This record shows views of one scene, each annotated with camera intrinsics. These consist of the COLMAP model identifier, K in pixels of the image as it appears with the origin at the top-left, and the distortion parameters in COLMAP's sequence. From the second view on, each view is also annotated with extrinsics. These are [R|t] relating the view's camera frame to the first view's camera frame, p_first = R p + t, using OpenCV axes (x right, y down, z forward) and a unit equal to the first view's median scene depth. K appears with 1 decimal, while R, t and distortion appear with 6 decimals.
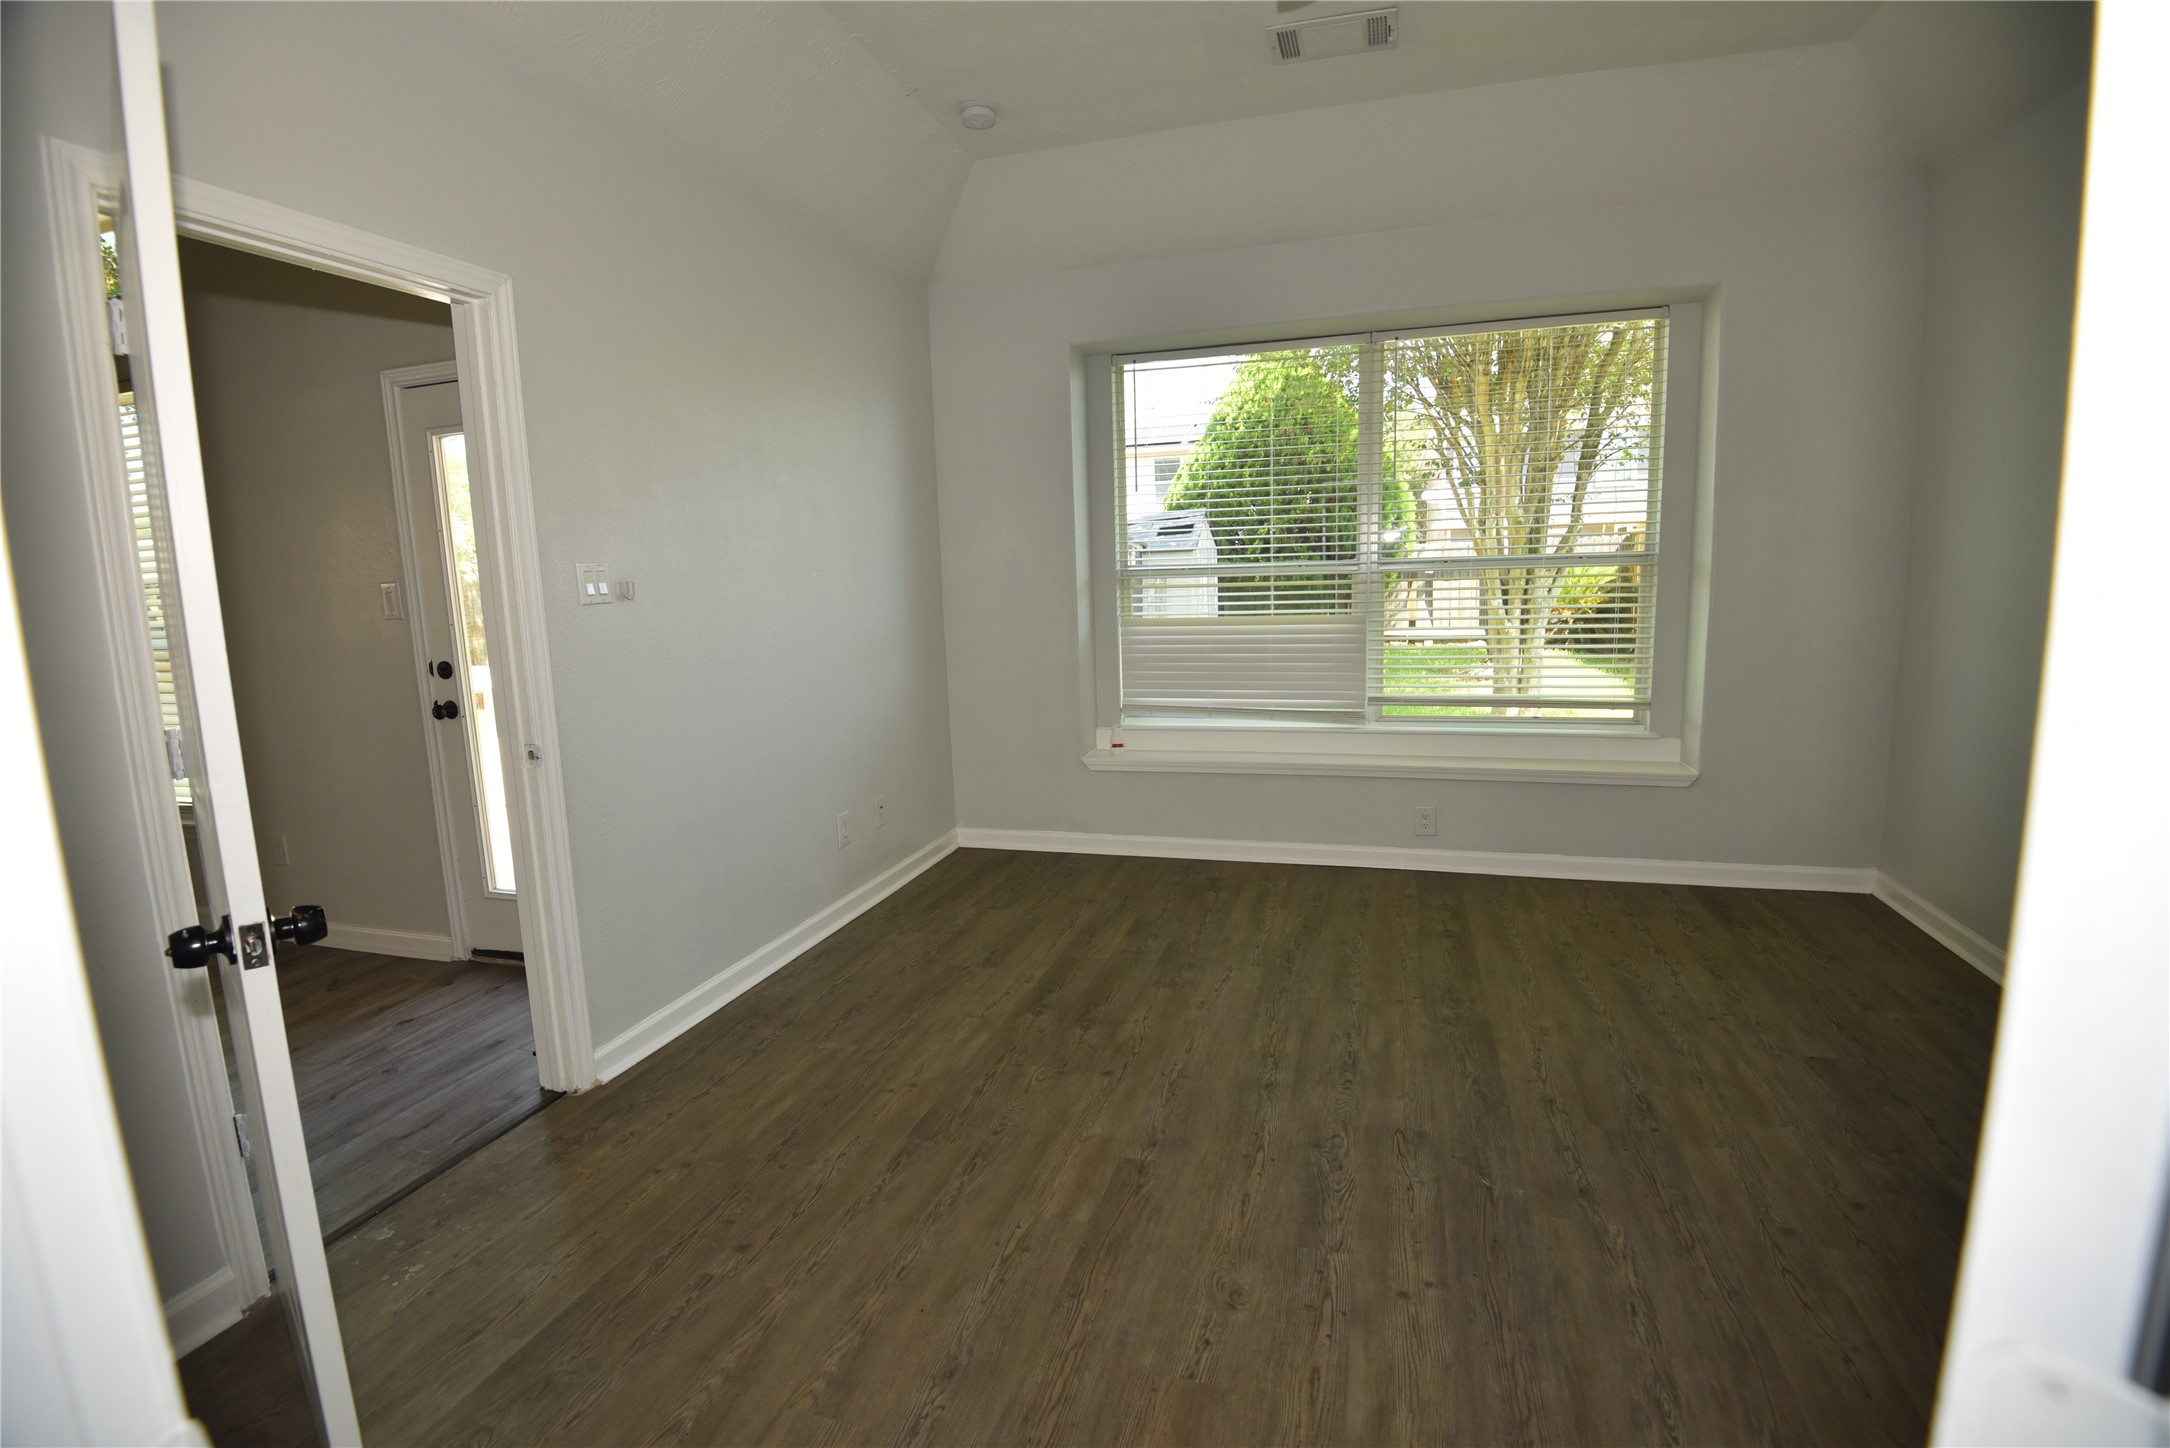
lens RADIAL K [[1002.9, 0, 1081.0], [0, 1002.9, 725.7], [0, 0, 1]] dist [-0.025770, -0.011917]
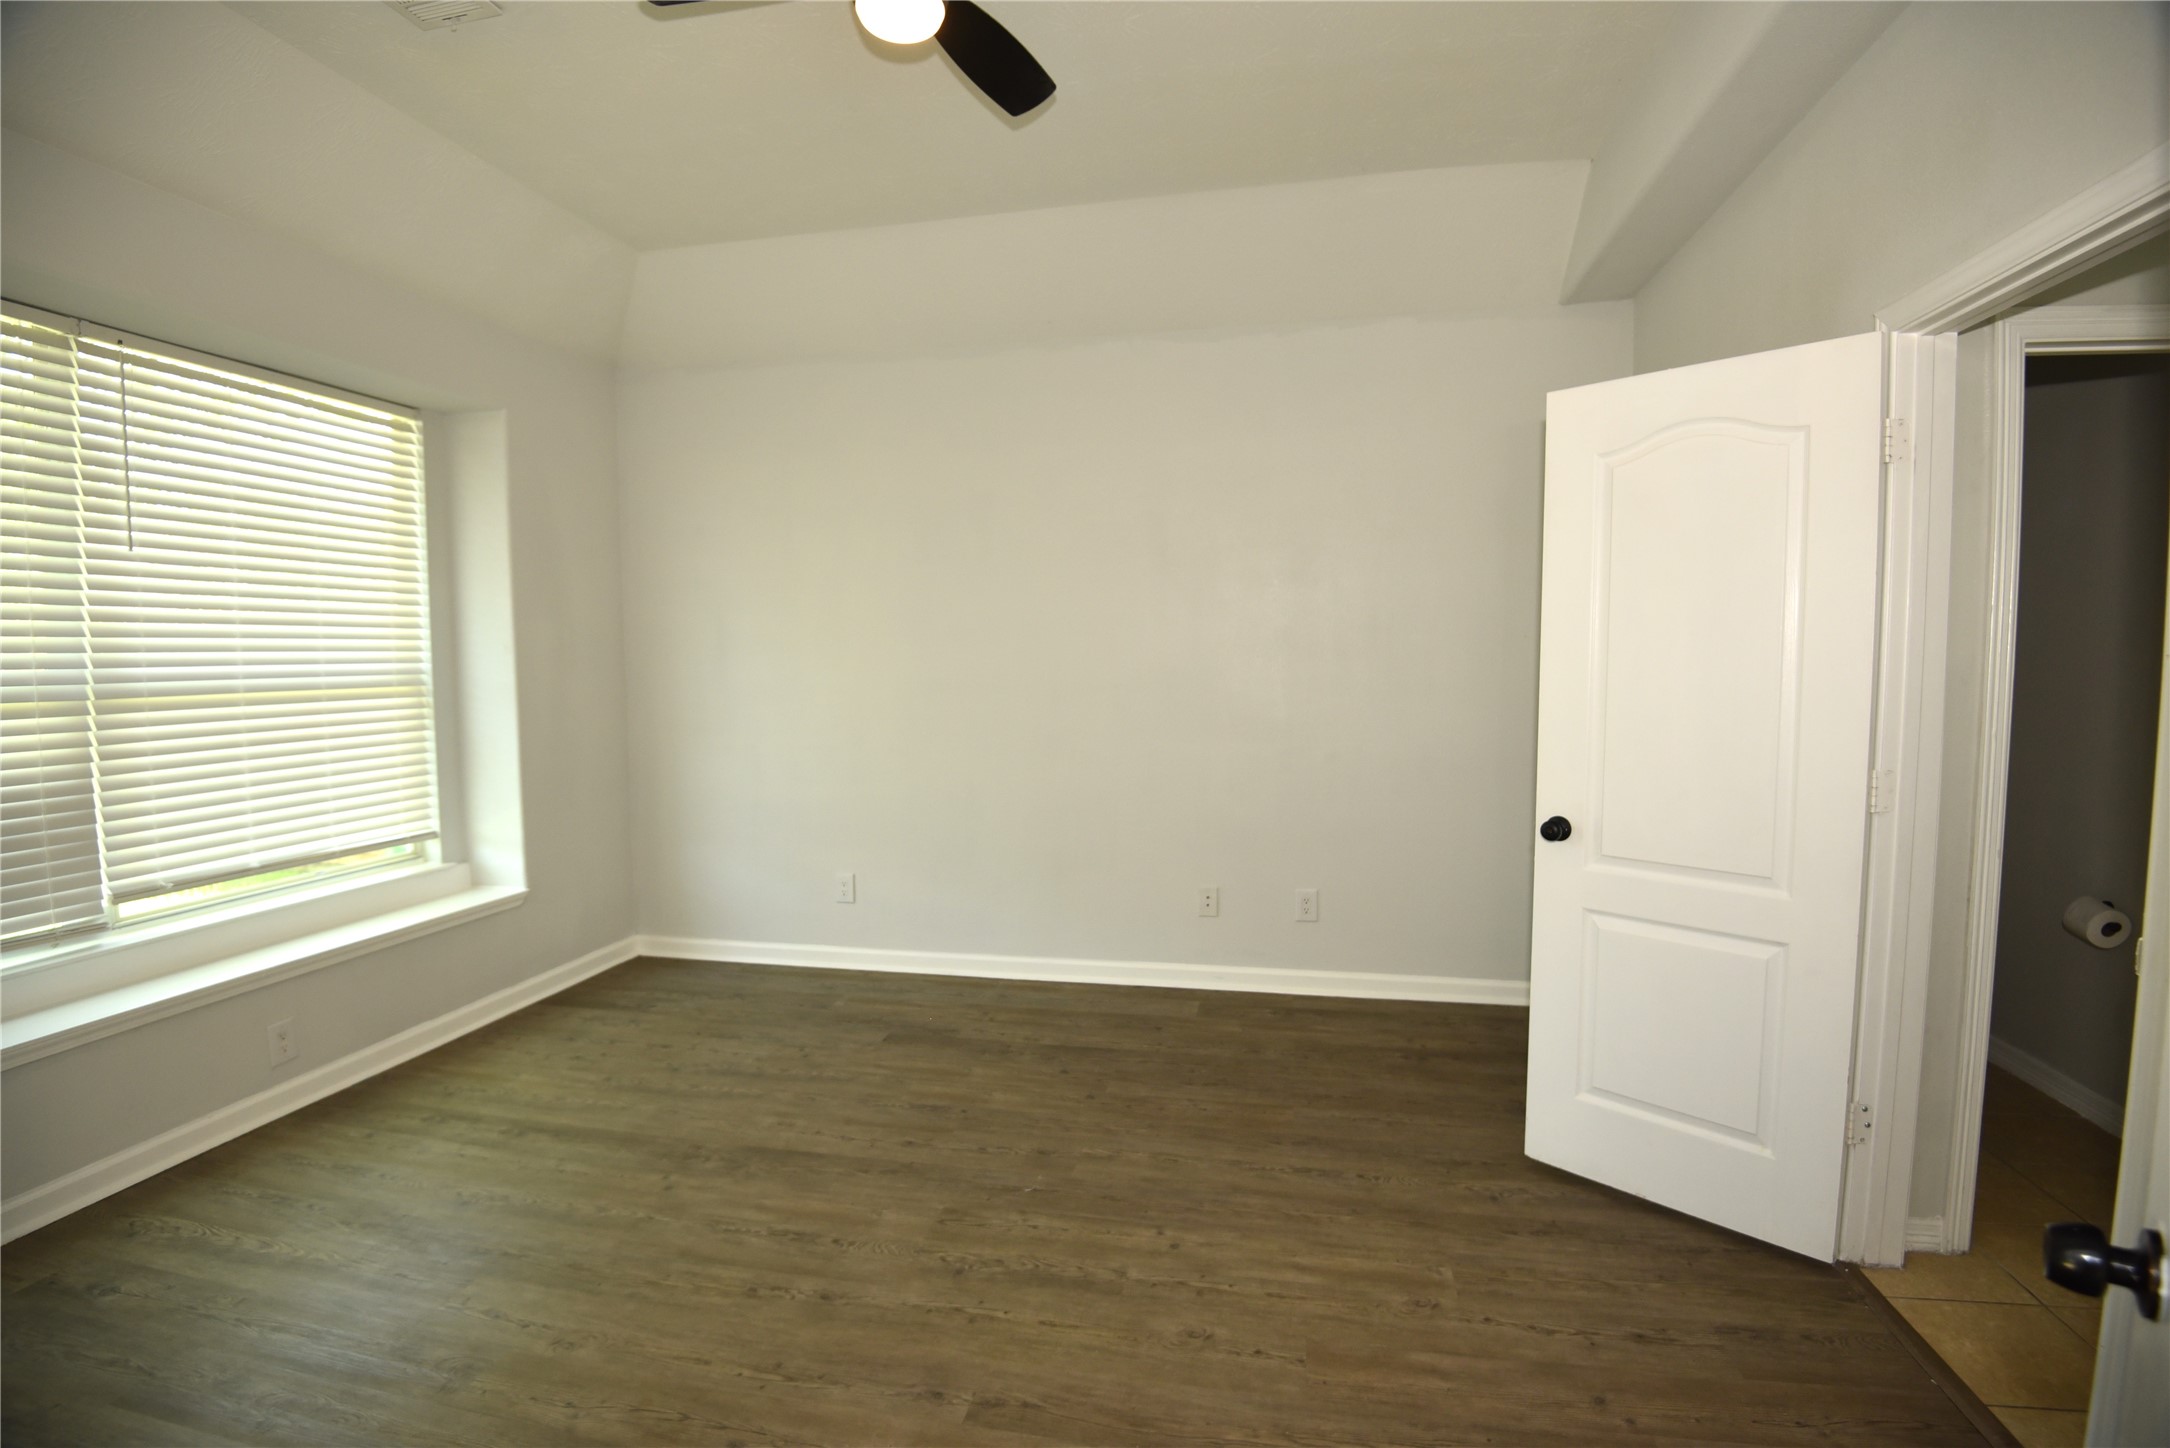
lens RADIAL K [[1002.9, 0, 1084.4], [0, 1002.9, 725.6], [0, 0, 1]] dist [-0.025770, -0.011917]
pose [[-0.092153, -0.038032, 0.995018, -0.682980], [0.160164, 0.985693, 0.052509, -0.125291], [-0.982779, 0.164205, -0.084743, 0.840826]]
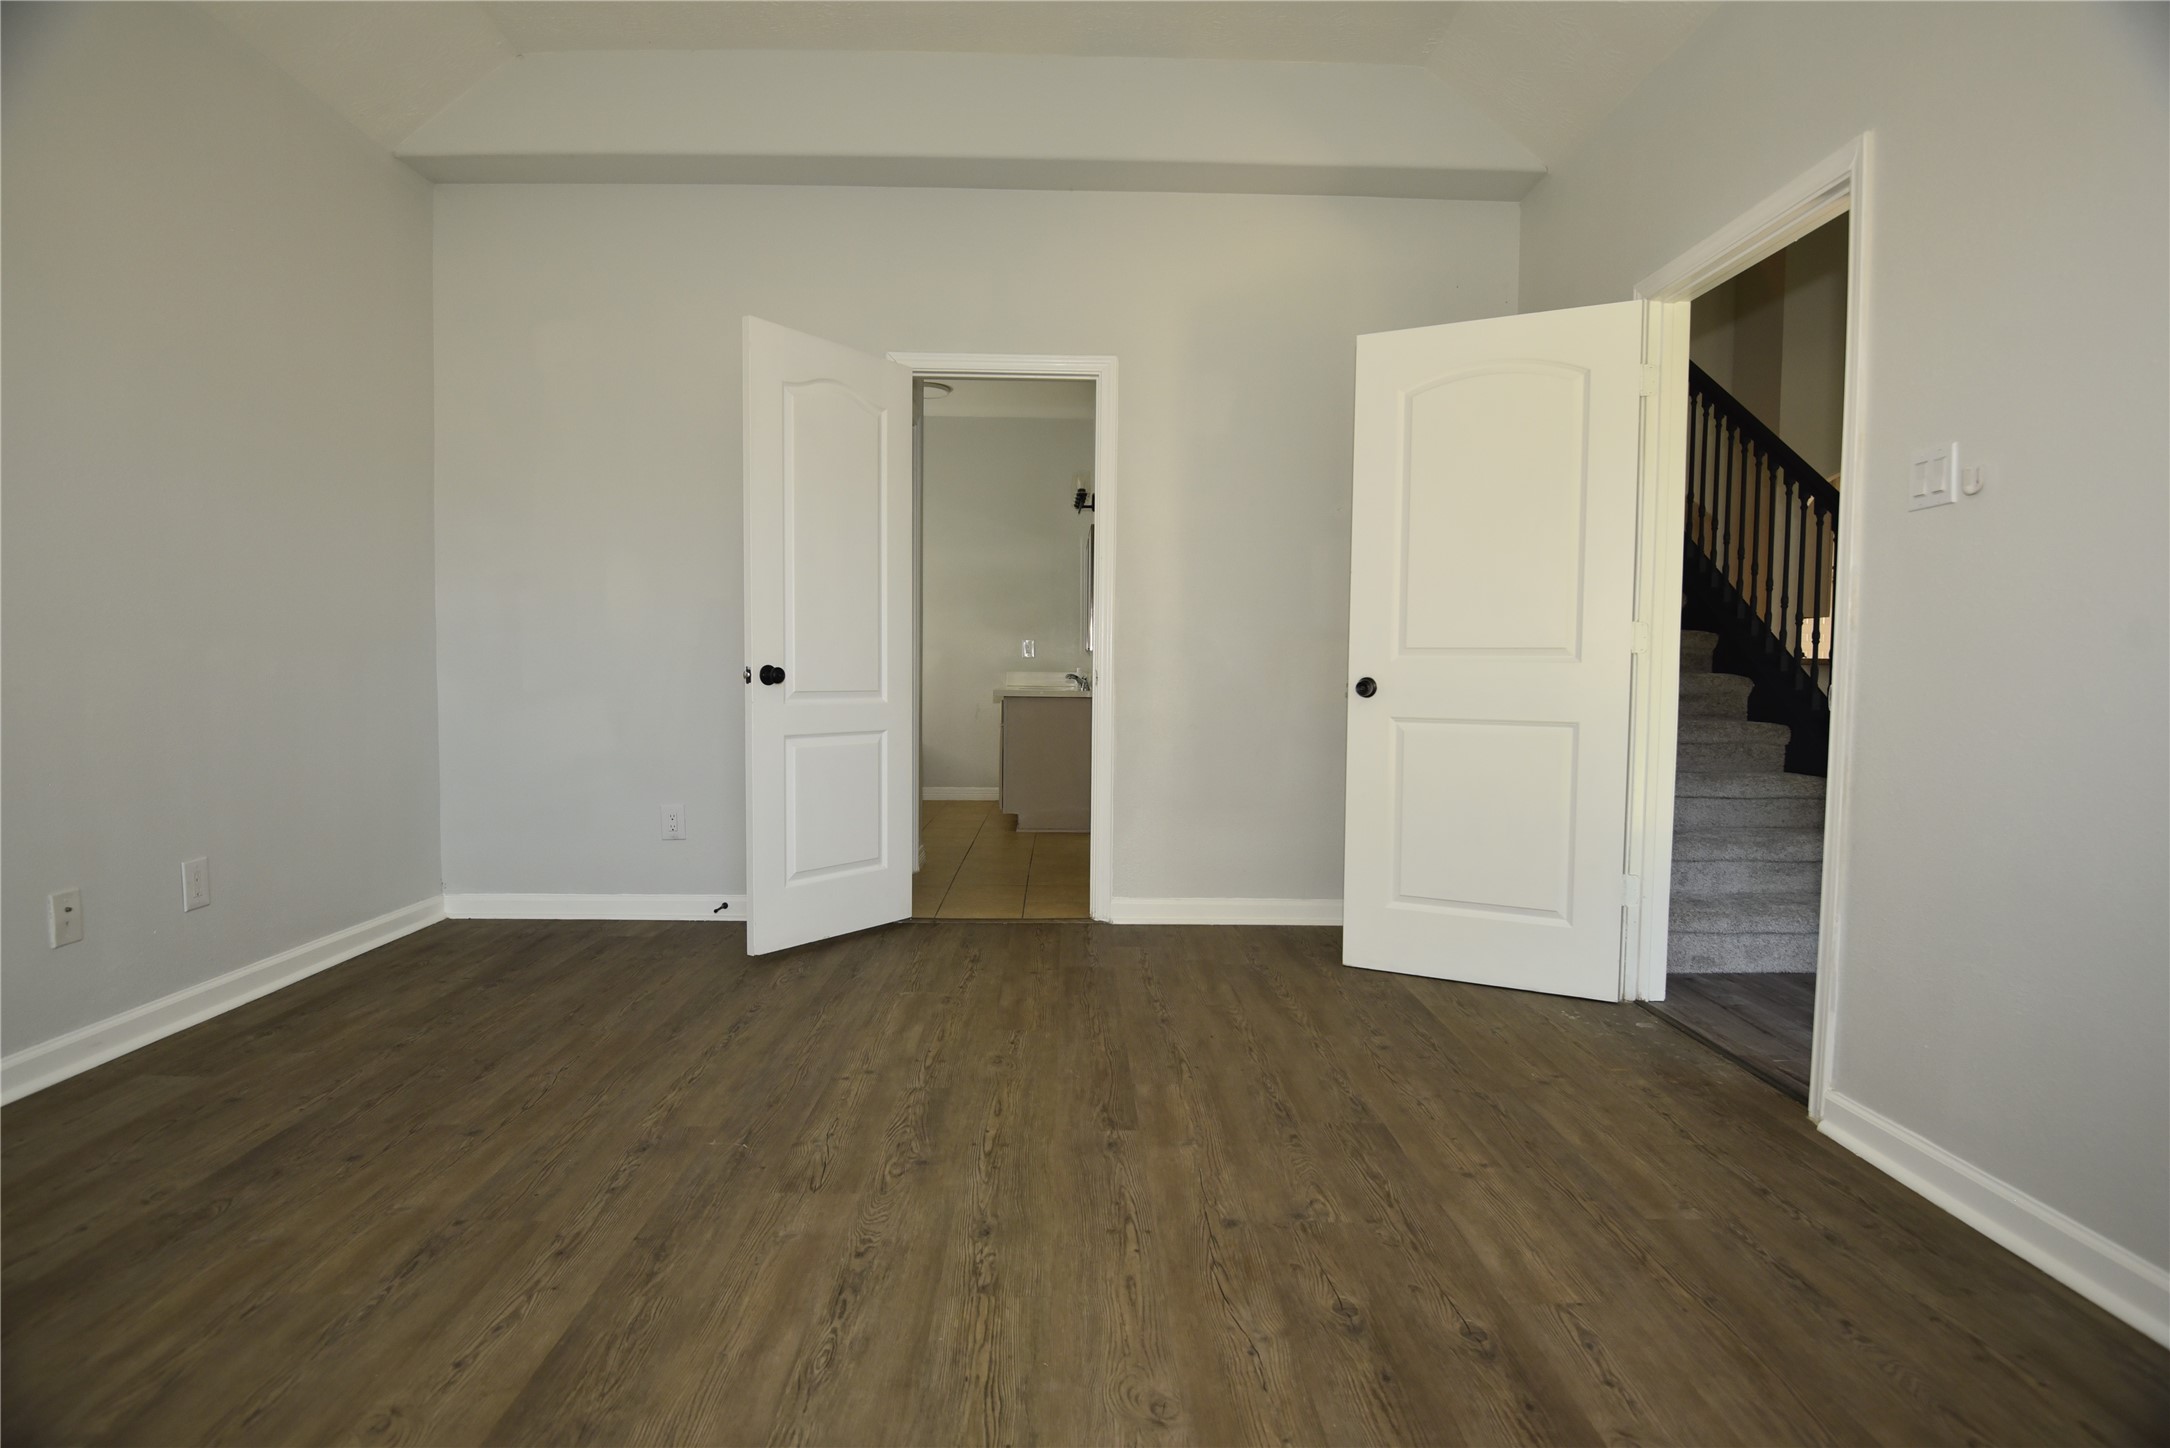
lens RADIAL K [[1081.1, 0, 1080.0], [0, 1081.1, 722.7], [0, 0, 1]] dist [-0.005503, -0.001069]
pose [[-0.952856, 0.037075, -0.301151, 0.355621], [-0.026508, 0.978541, 0.204340, -0.123128], [0.302264, 0.202690, -0.931425, 1.738199]]
